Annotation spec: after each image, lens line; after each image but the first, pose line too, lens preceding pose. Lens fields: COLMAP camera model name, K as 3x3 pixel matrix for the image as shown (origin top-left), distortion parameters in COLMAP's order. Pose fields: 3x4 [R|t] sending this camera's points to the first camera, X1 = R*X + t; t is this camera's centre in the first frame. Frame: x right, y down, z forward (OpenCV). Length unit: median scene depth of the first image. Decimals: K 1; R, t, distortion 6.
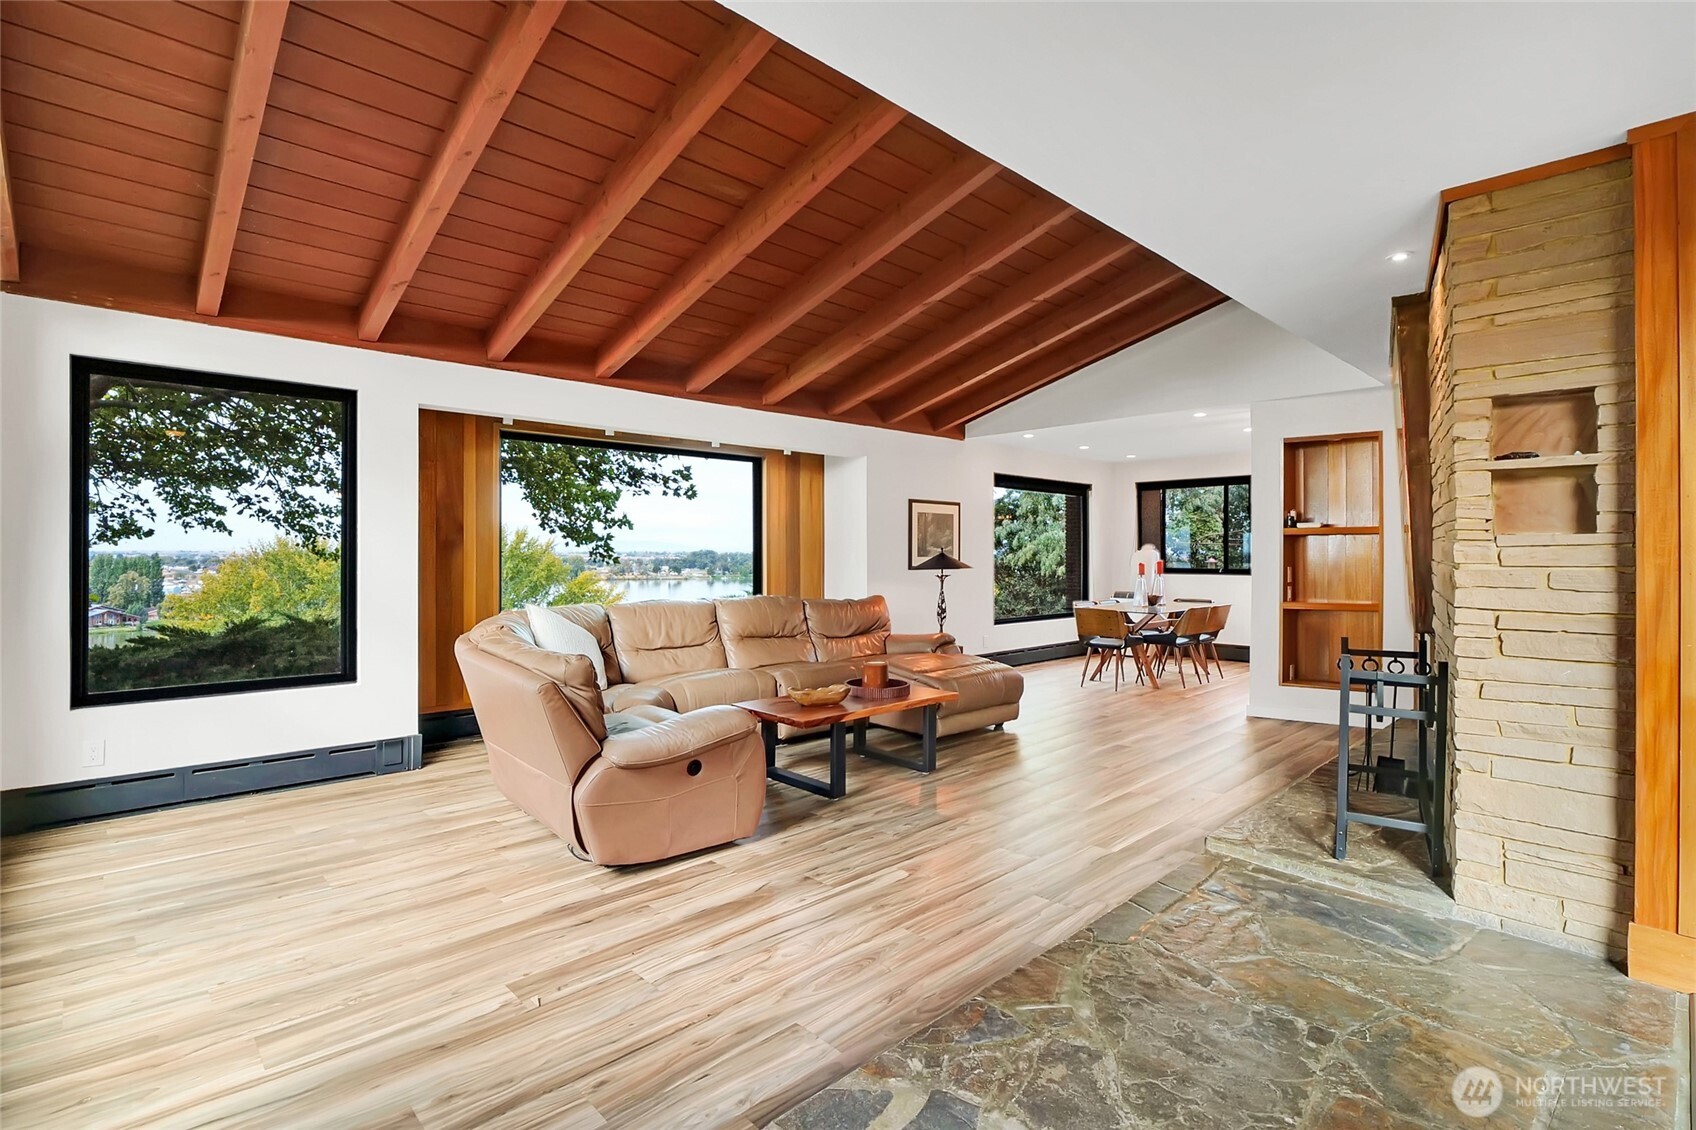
lens RADIAL K [[794.6, 0, 845.3], [0, 794.6, 554.9], [0, 0, 1]] dist [-0.012288, 0.000294]
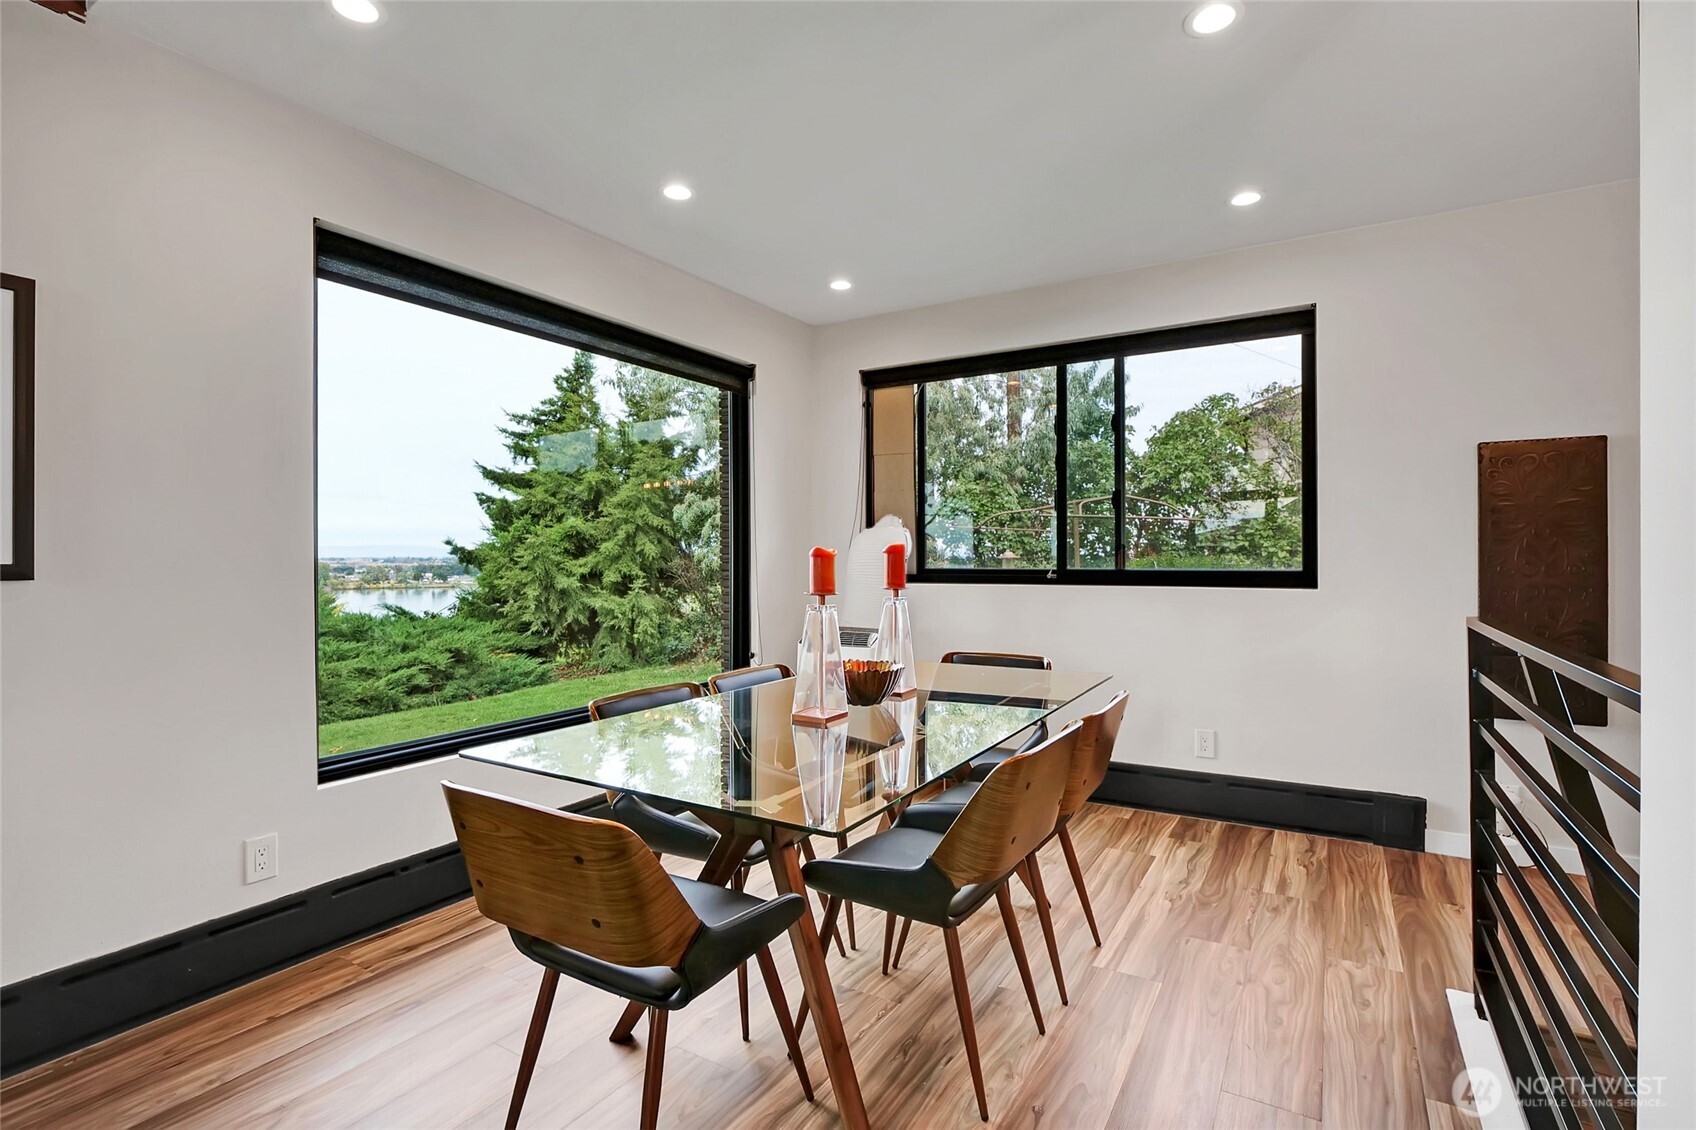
lens RADIAL K [[794.6, 0, 845.3], [0, 794.6, 554.9], [0, 0, 1]] dist [-0.012288, 0.000294]
pose [[0.965885, -0.002947, 0.258956, 0.250089], [0.004413, 0.999977, -0.005079, 0.010330], [-0.258935, 0.006048, 0.965876, 0.593907]]
